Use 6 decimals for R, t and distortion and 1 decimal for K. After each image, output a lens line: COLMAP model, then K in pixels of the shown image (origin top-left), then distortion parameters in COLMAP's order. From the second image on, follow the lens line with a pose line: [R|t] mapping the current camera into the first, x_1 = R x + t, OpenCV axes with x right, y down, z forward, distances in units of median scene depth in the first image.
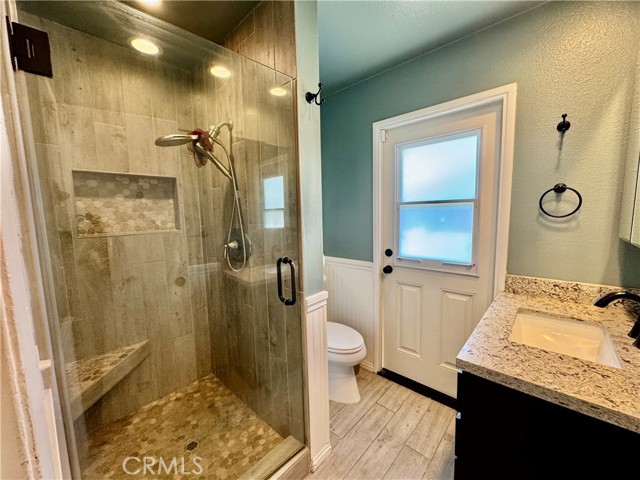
lens RADIAL K [[256.3, 0, 321.3], [0, 256.3, 239.1], [0, 0, 1]] dist [0.003031, 0.000306]
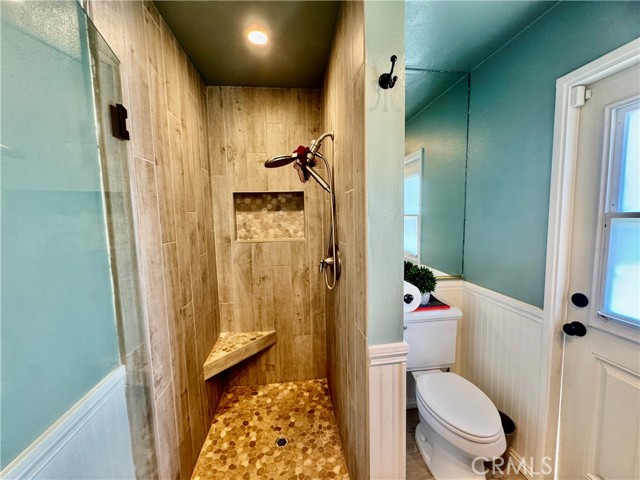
lens RADIAL K [[256.3, 0, 320.5], [0, 256.3, 239.9], [0, 0, 1]] dist [0.003031, 0.000306]
pose [[0.760679, 0.067933, -0.645564, 0.225316], [-0.063502, 0.997526, 0.030144, -0.075614], [0.646015, 0.018065, 0.763111, 0.229116]]
